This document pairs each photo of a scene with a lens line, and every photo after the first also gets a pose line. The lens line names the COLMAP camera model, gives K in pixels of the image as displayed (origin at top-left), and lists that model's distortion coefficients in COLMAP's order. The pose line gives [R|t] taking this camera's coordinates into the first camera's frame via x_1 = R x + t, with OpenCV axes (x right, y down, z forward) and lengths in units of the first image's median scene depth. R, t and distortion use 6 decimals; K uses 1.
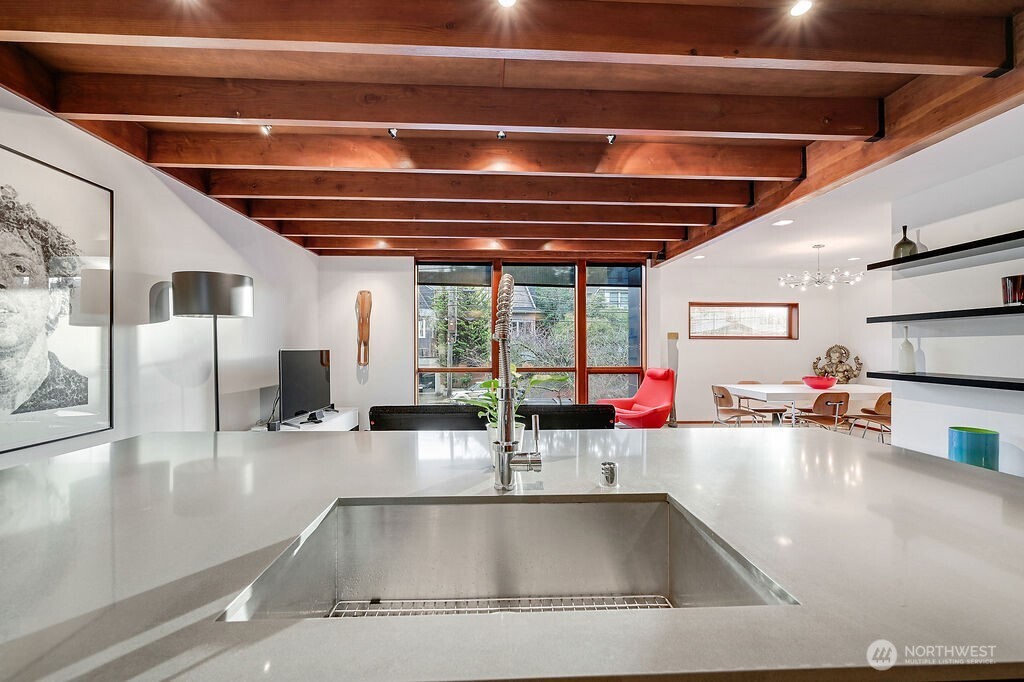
lens RADIAL K [[405.1, 0, 514.6], [0, 405.1, 344.9], [0, 0, 1]] dist [0.000737, 0.000371]
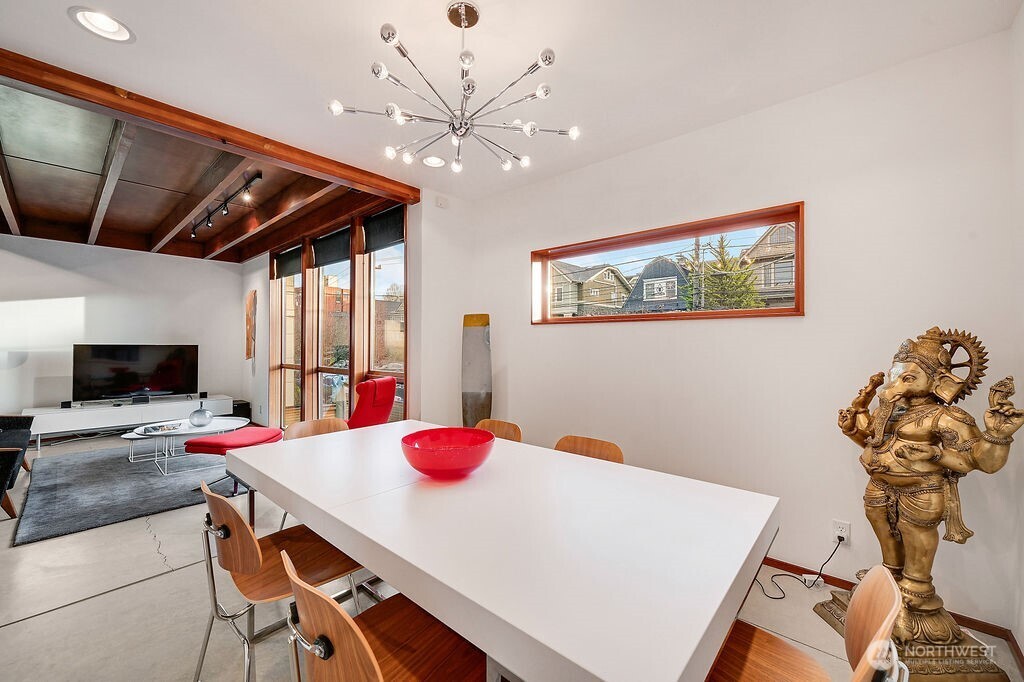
lens RADIAL K [[405.1, 0, 509.6], [0, 405.1, 339.6], [0, 0, 1]] dist [0.000737, 0.000371]
pose [[0.722397, -0.007414, -0.691439, 1.776224], [0.005108, 0.999972, -0.005386, 0.014172], [0.691460, 0.000358, 0.722415, 1.415398]]
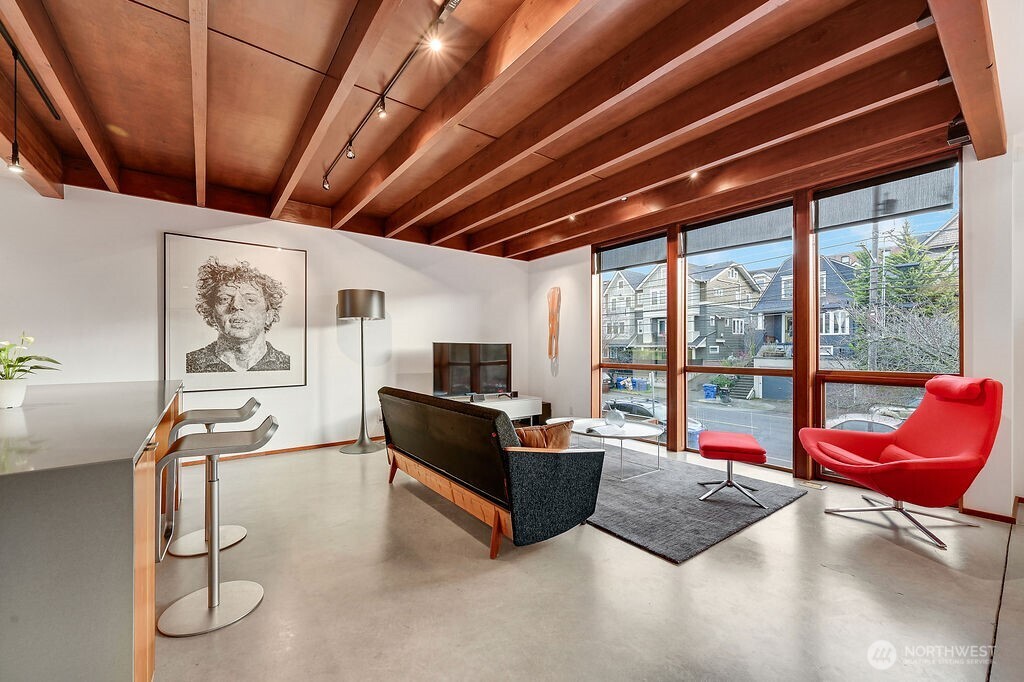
lens RADIAL K [[405.1, 0, 514.7], [0, 405.1, 347.3], [0, 0, 1]] dist [0.000737, 0.000371]
pose [[0.578870, -0.004512, -0.815407, 0.857448], [0.007416, 0.999972, -0.000268, 0.041667], [0.815386, -0.005892, 0.578888, 0.637740]]
